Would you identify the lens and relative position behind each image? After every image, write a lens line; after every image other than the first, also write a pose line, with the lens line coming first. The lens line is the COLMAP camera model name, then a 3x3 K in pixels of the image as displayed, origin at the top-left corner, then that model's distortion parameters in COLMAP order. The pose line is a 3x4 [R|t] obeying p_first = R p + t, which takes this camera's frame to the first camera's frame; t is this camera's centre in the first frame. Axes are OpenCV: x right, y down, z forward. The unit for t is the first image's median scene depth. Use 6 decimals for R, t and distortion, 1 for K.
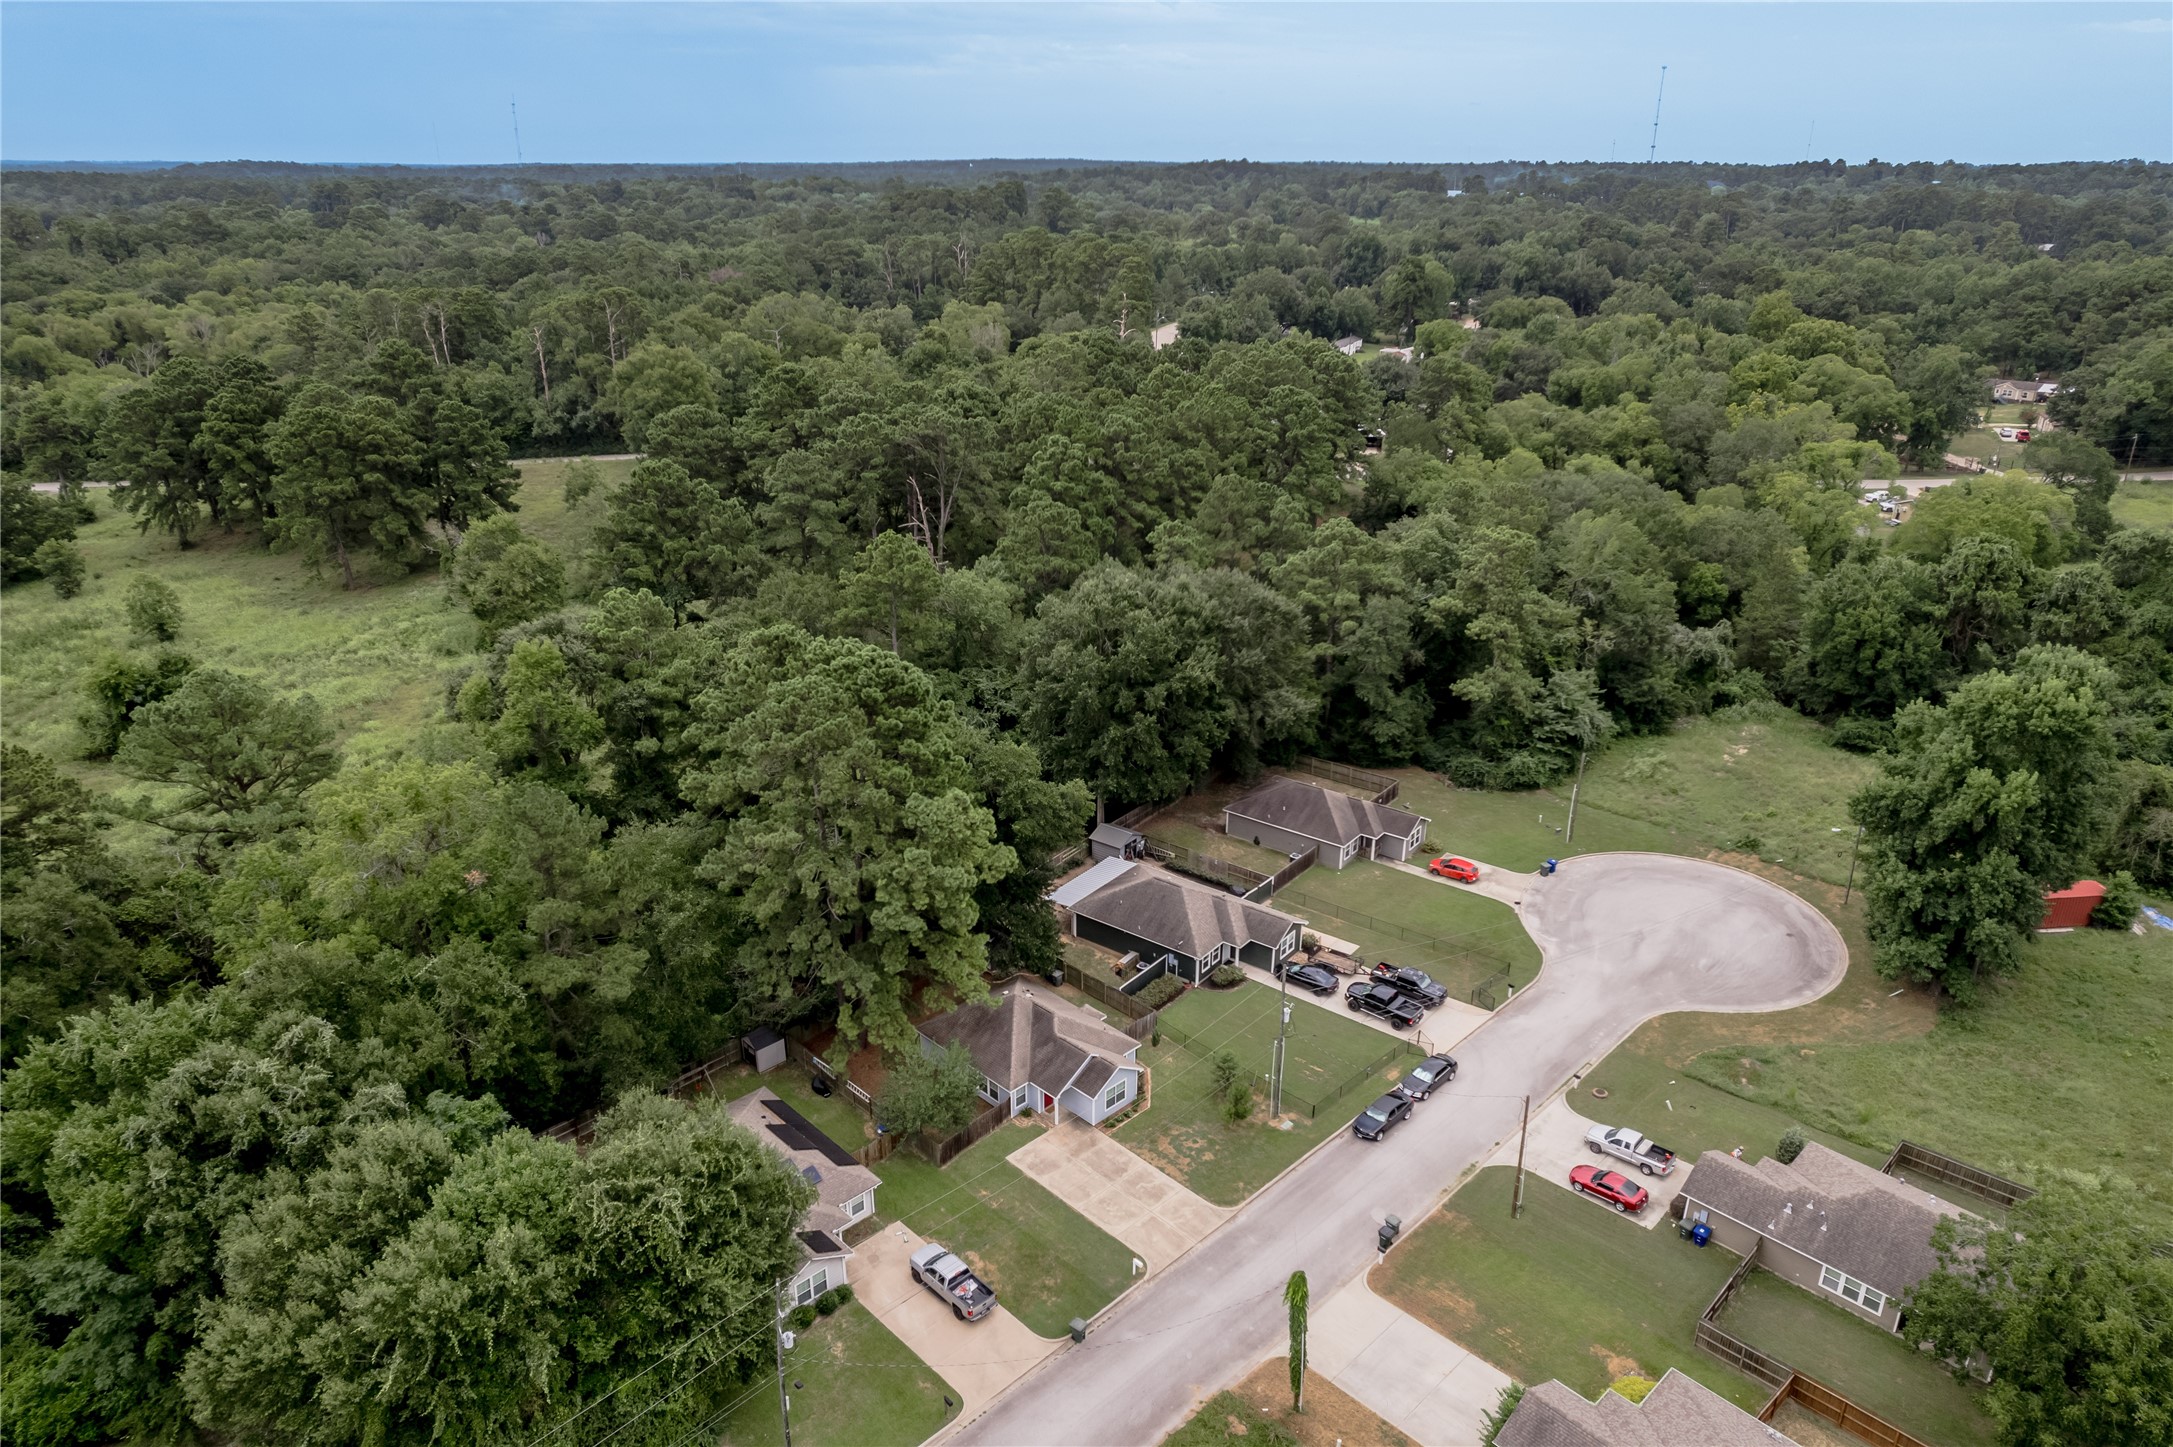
lens RADIAL K [[1410.1, 0, 1089.7], [0, 1410.1, 722.5], [0, 0, 1]] dist [-0.073265, 0.067513]
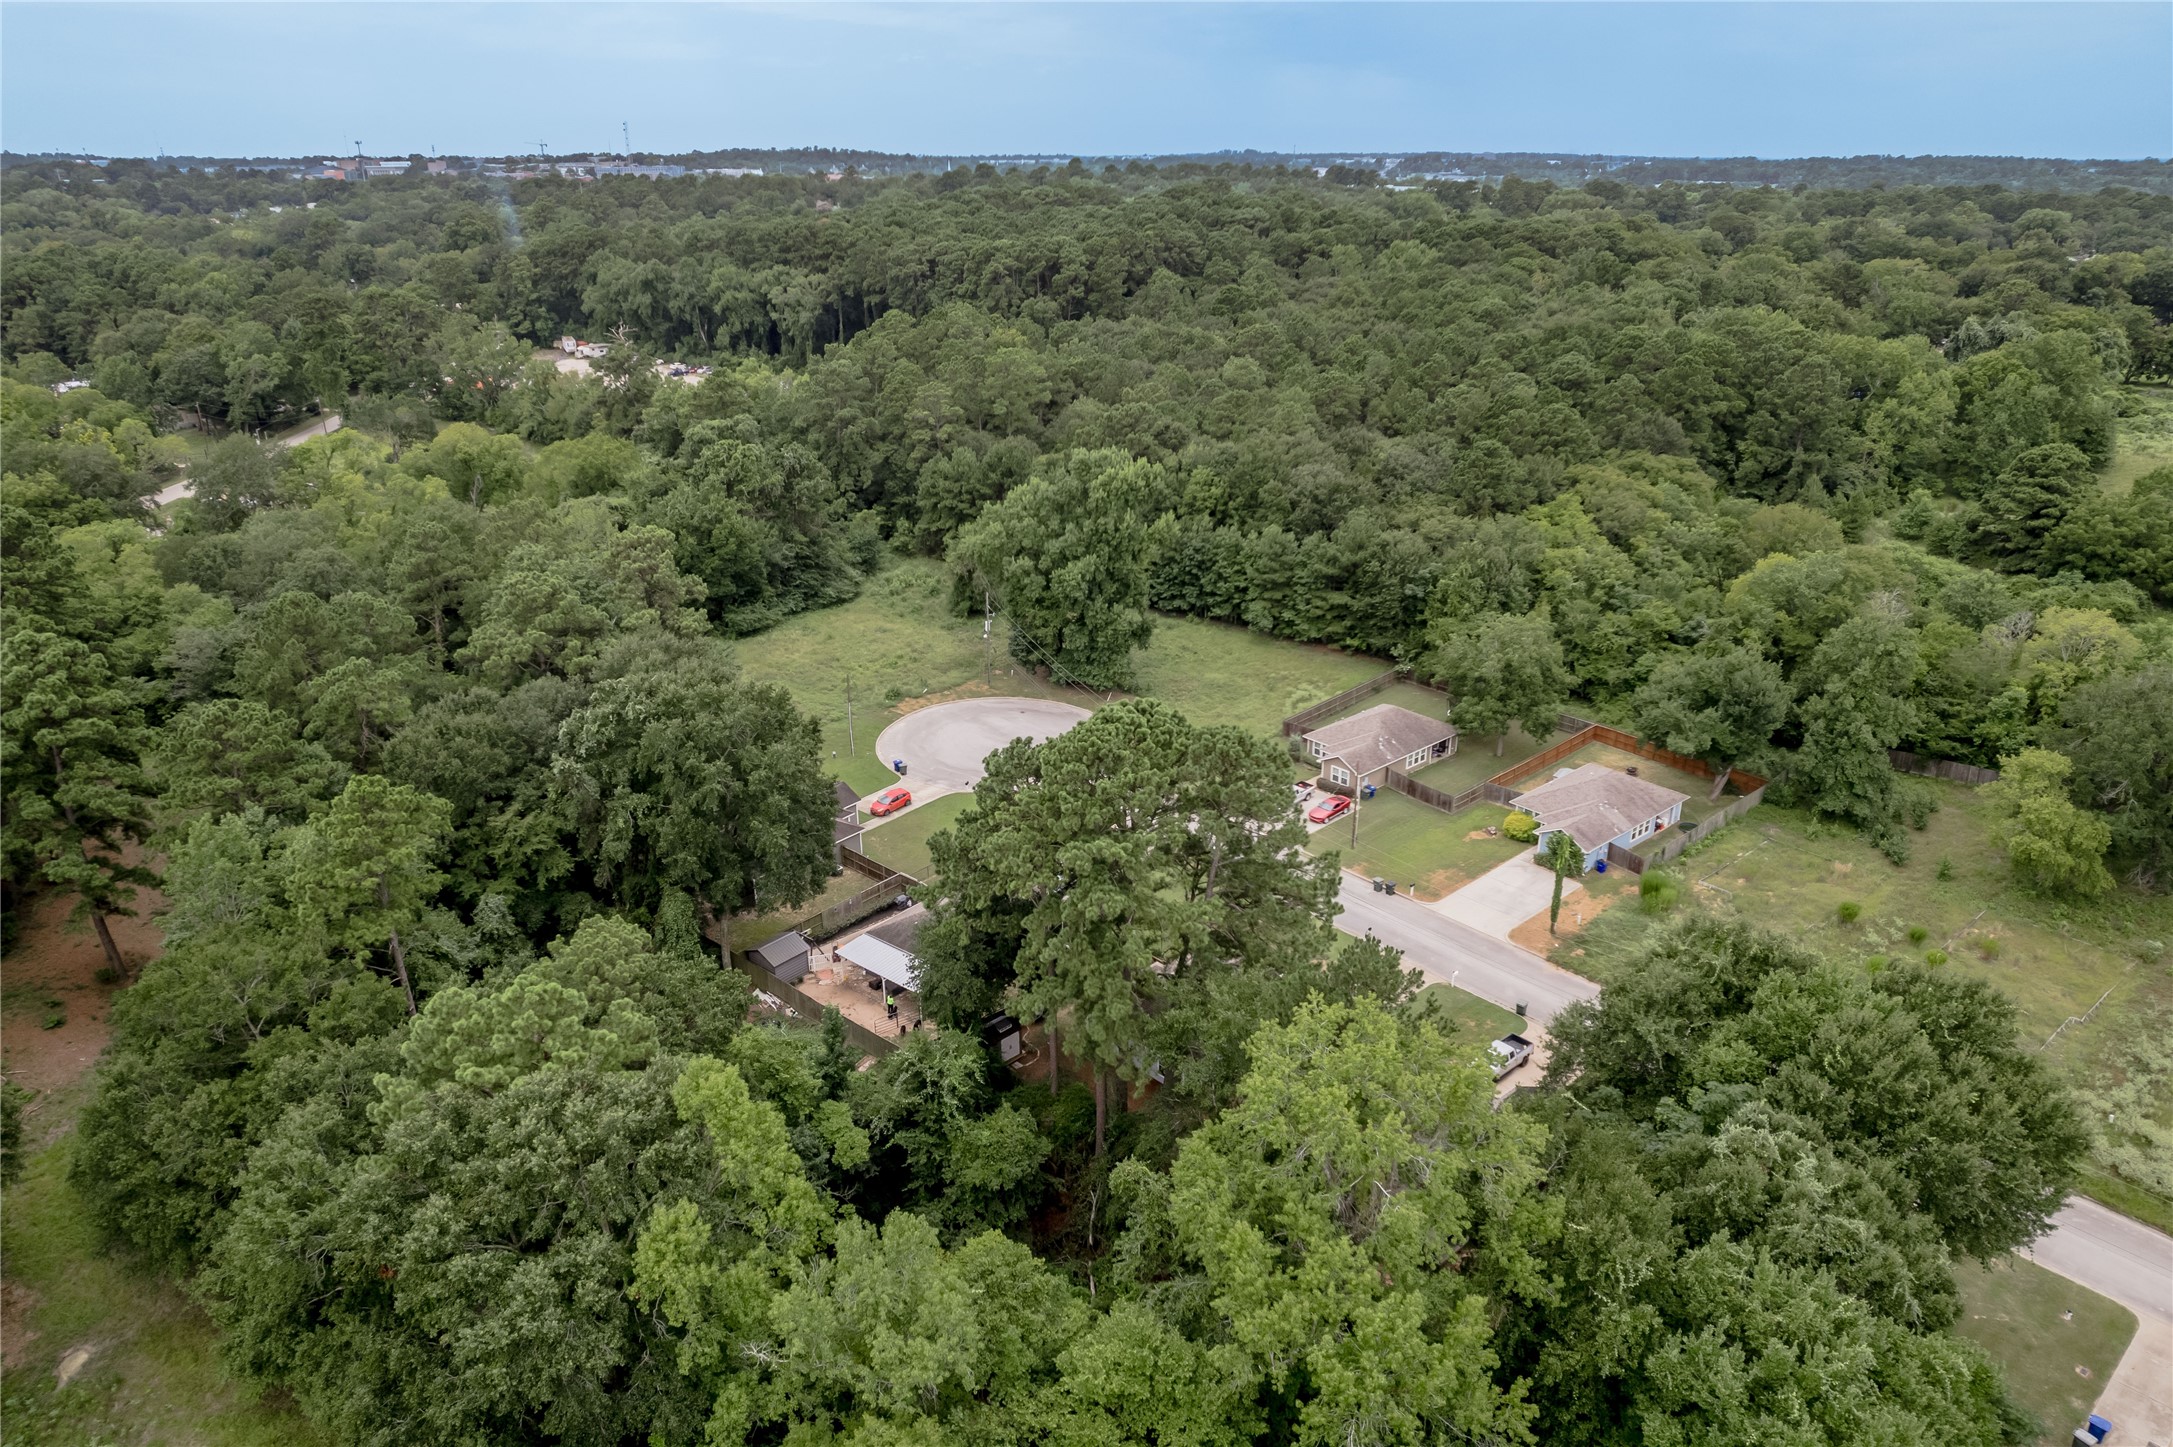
lens RADIAL K [[1455.9, 0, 1086.5], [0, 1455.9, 723.5], [0, 0, 1]] dist [-0.077648, 0.071273]
pose [[0.042875, -0.371120, 0.927594, -0.891765], [0.378971, 0.865102, 0.328601, -0.307477], [-0.924415, 0.337443, 0.177735, 0.763176]]
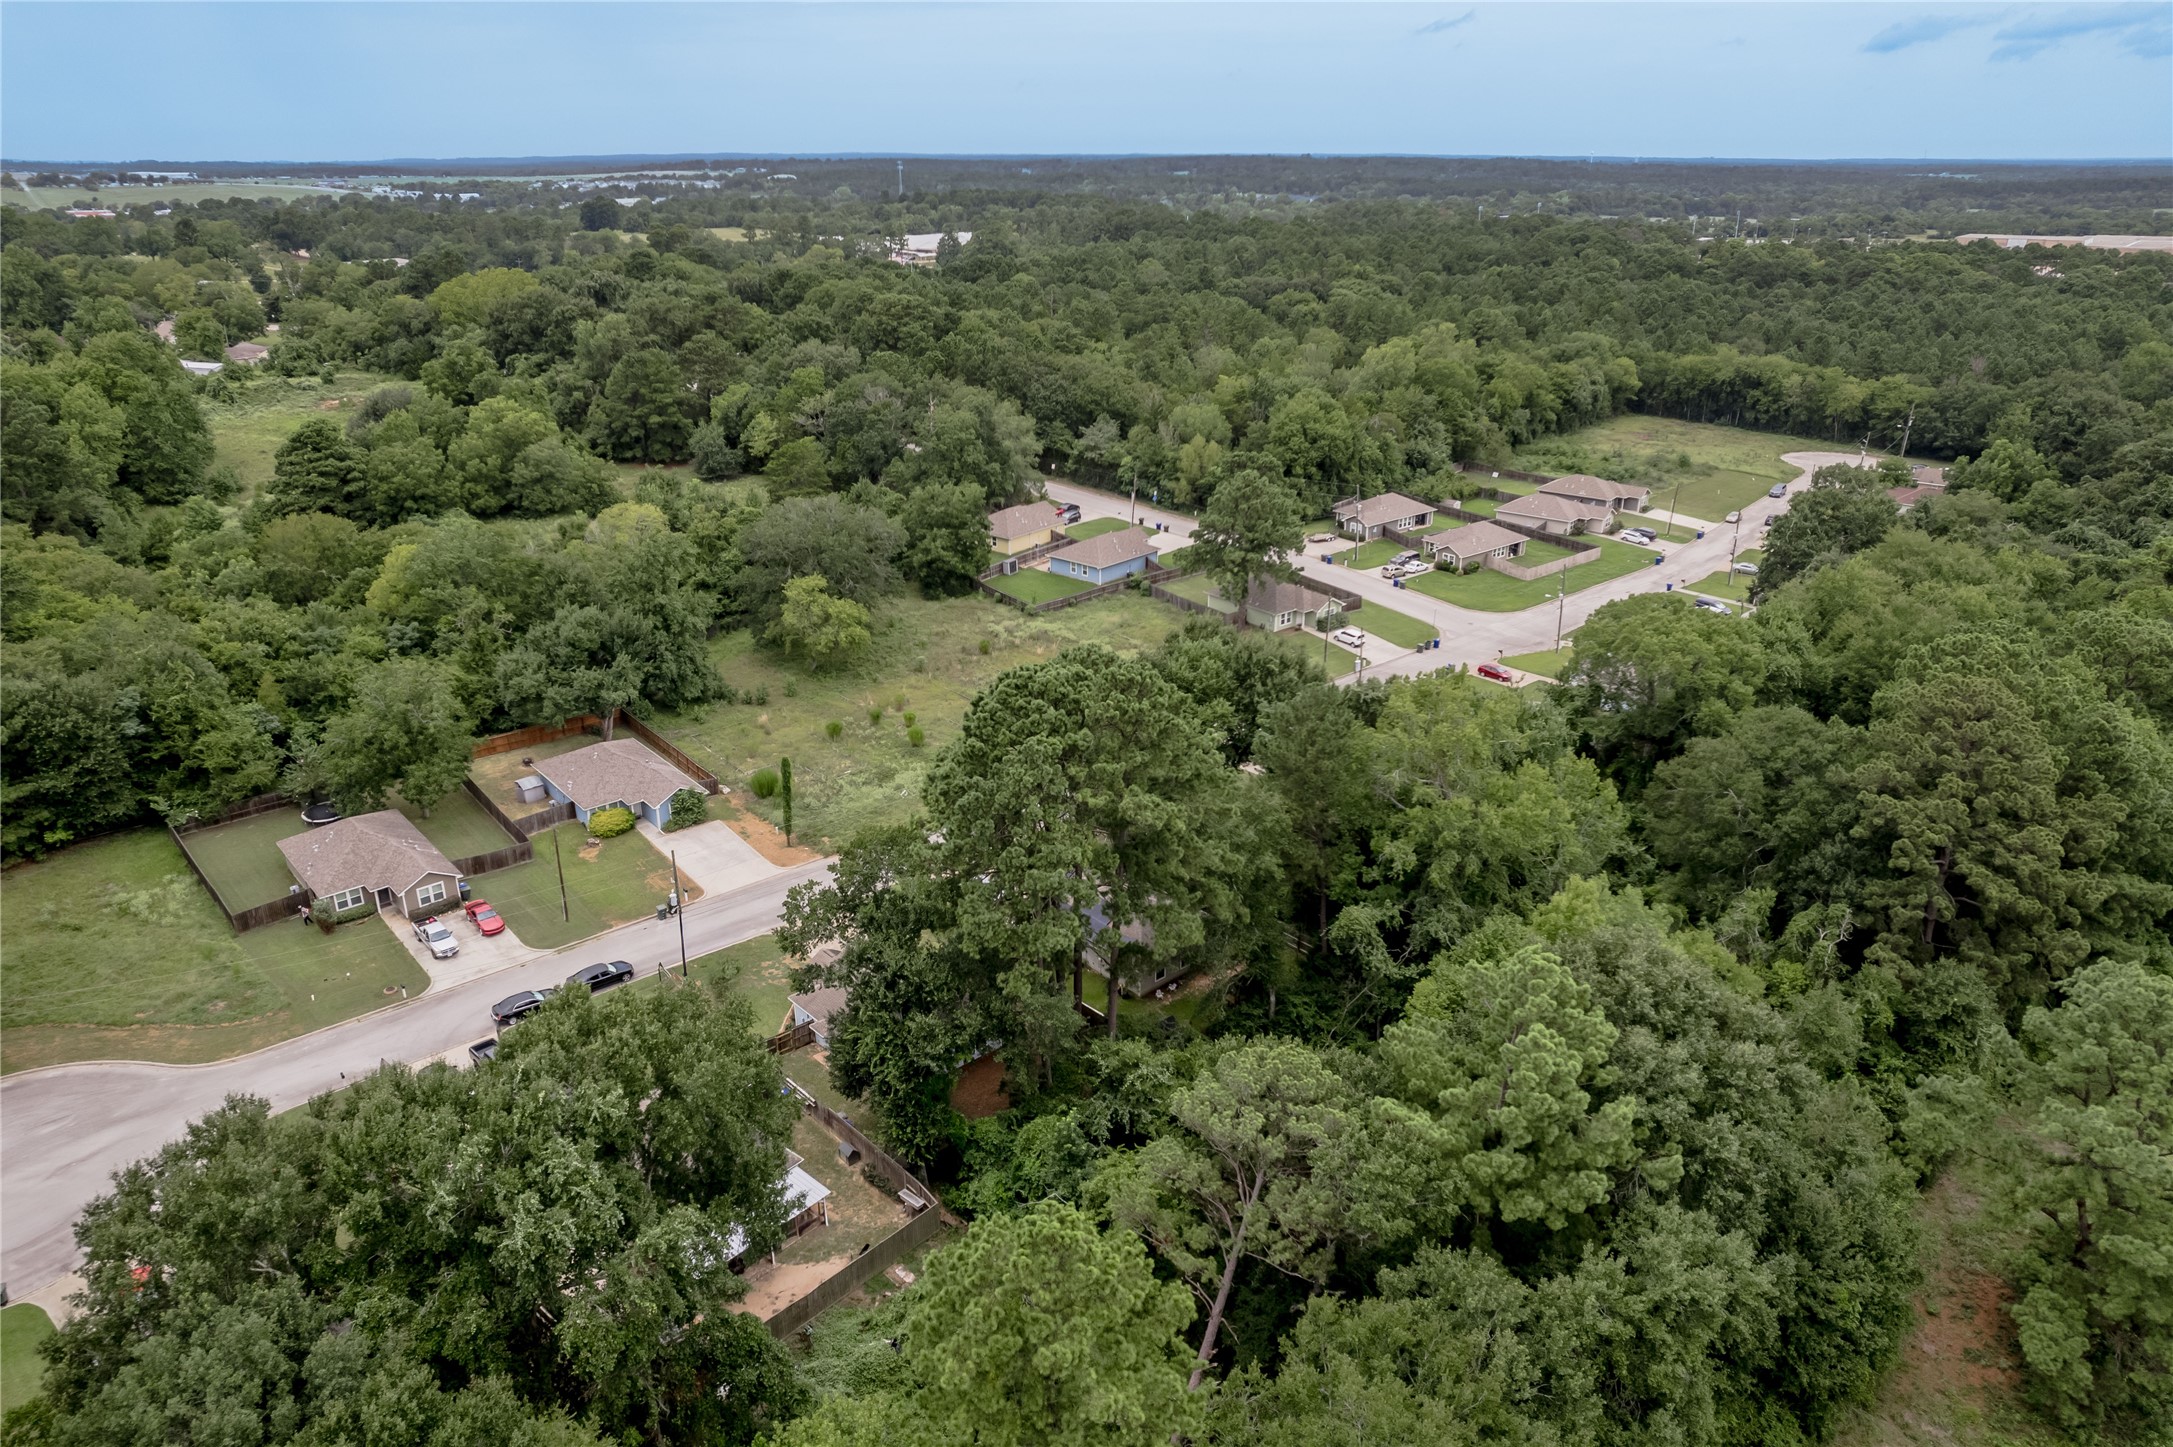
lens RADIAL K [[1439.2, 0, 1088.7], [0, 1439.2, 722.3], [0, 0, 1]] dist [-0.067185, 0.047799]
pose [[-0.998593, -0.021324, 0.048560, -0.217716], [0.018320, 0.720555, 0.693156, -0.601382], [-0.049771, 0.693070, -0.719150, 1.492543]]
